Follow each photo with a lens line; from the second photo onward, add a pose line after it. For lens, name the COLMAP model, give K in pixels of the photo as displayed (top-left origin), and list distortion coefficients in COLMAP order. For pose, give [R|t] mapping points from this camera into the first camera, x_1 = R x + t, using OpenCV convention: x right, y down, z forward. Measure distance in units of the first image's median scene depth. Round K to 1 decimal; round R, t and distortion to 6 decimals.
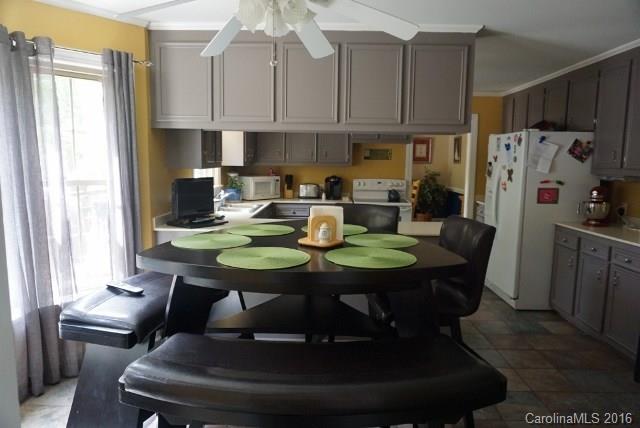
lens RADIAL K [[426.5, 0, 320.0], [0, 426.5, 214.0], [0, 0, 1]] dist [-0.039935, 0.024756]
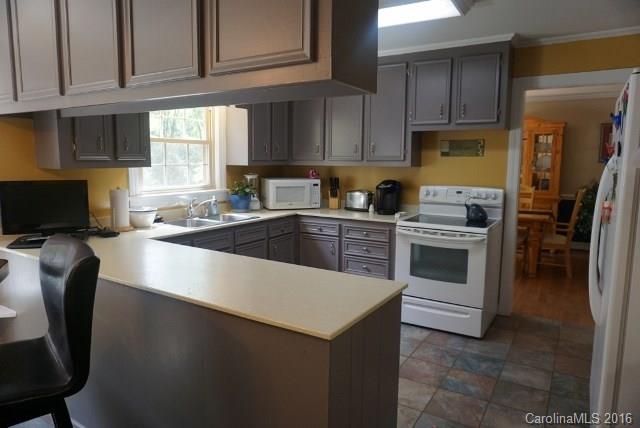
lens RADIAL K [[426.5, 0, 320.0], [0, 426.5, 214.0], [0, 0, 1]] dist [-0.039935, 0.024756]
pose [[0.862906, 0.056758, -0.502167, 0.283497], [-0.058068, 0.998227, 0.013044, -0.037309], [0.502018, 0.017904, 0.864672, 0.350774]]
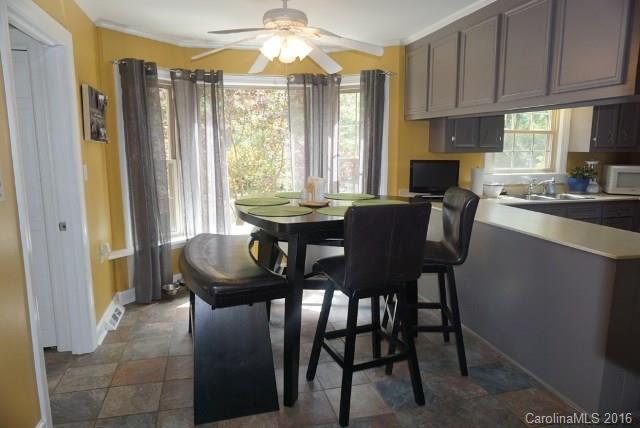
lens RADIAL K [[426.5, 0, 320.0], [0, 426.5, 214.0], [0, 0, 1]] dist [-0.039935, 0.024756]
pose [[0.278284, 0.137098, -0.950664, 0.432683], [-0.114627, 0.987428, 0.108846, -0.017034], [0.953634, 0.078682, 0.290500, 0.213890]]
